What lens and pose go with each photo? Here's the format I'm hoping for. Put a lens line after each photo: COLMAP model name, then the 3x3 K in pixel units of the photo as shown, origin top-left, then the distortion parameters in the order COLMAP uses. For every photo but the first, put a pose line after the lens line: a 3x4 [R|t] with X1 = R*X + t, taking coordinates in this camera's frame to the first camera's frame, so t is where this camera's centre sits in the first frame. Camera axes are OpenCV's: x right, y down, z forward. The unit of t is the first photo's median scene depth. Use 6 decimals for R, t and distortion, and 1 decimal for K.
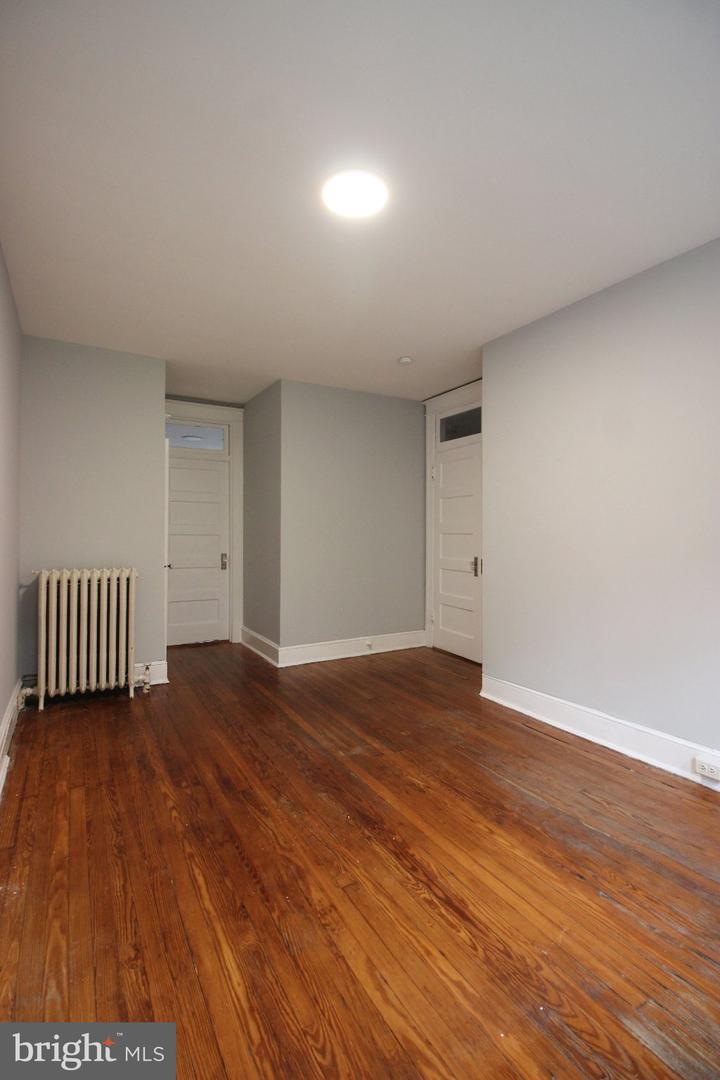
lens RADIAL K [[500.4, 0, 353.7], [0, 500.4, 533.4], [0, 0, 1]] dist [0.001296, -0.013647]
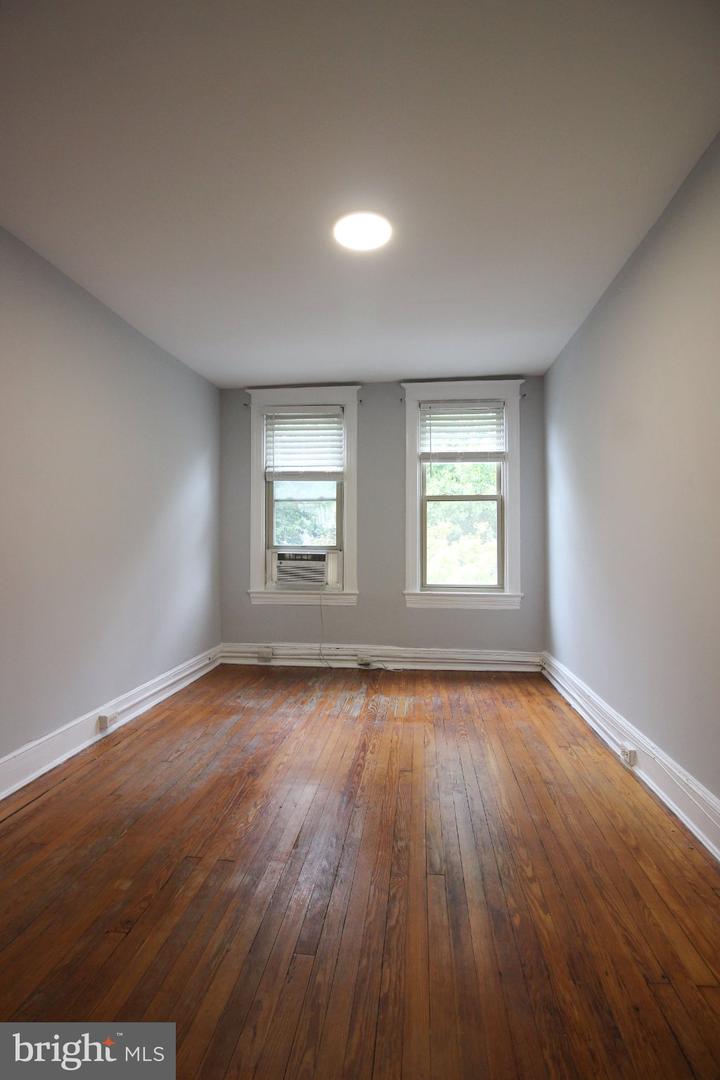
lens RADIAL K [[518.8, 0, 351.0], [0, 518.8, 534.3], [0, 0, 1]] dist [0.002684, -0.014602]
pose [[-0.805351, 0.012262, 0.592671, -0.613036], [-0.000886, 0.999760, -0.021889, 0.028218], [-0.592798, -0.018153, -0.805147, 1.804696]]
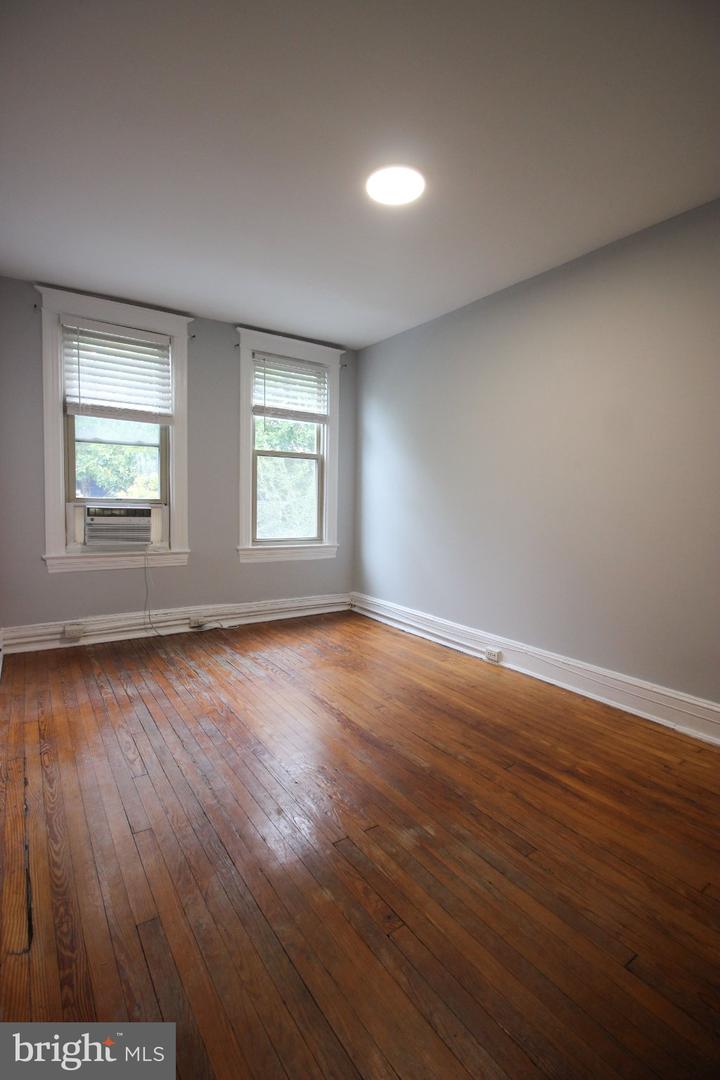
lens RADIAL K [[504.5, 0, 359.0], [0, 504.5, 533.8], [0, 0, 1]] dist [0.002147, -0.015169]
pose [[-0.996476, -0.011512, -0.083082, 0.155838], [-0.017024, 0.997678, 0.065944, 0.021008], [0.082130, 0.067126, -0.994358, 2.002226]]
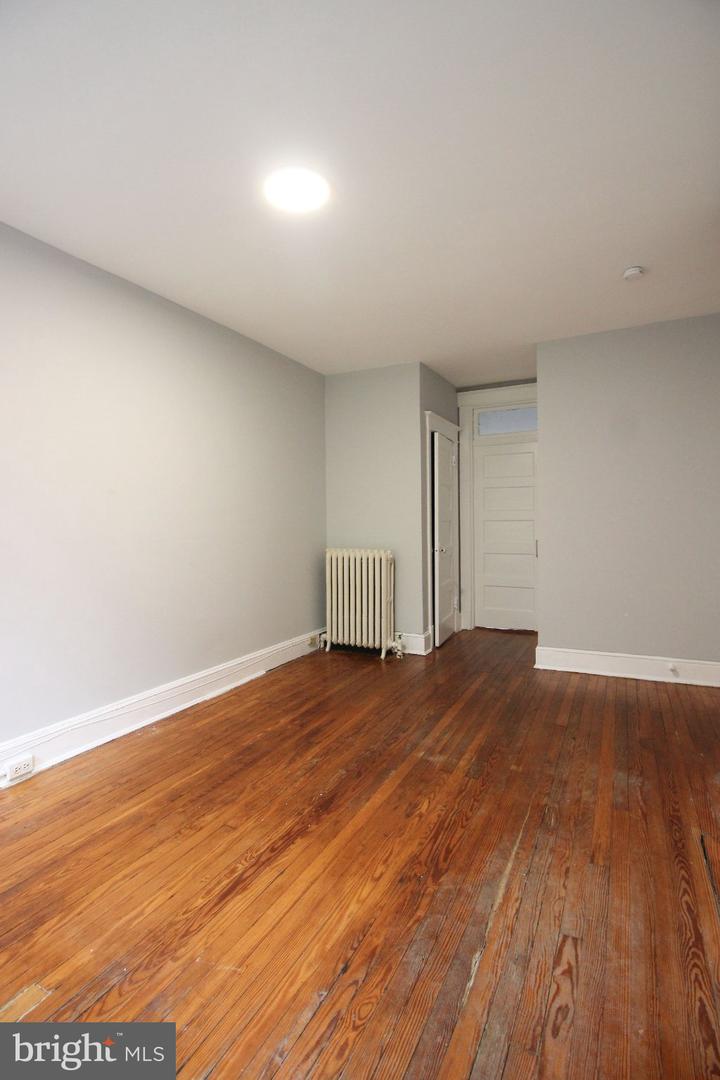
lens RADIAL K [[500.4, 0, 353.7], [0, 500.4, 533.4], [0, 0, 1]] dist [0.001296, -0.013647]
pose [[0.549558, 0.009905, -0.835397, 0.864065], [0.016818, 0.999596, 0.022915, -0.004442], [0.835287, -0.026643, 0.549169, 0.473335]]
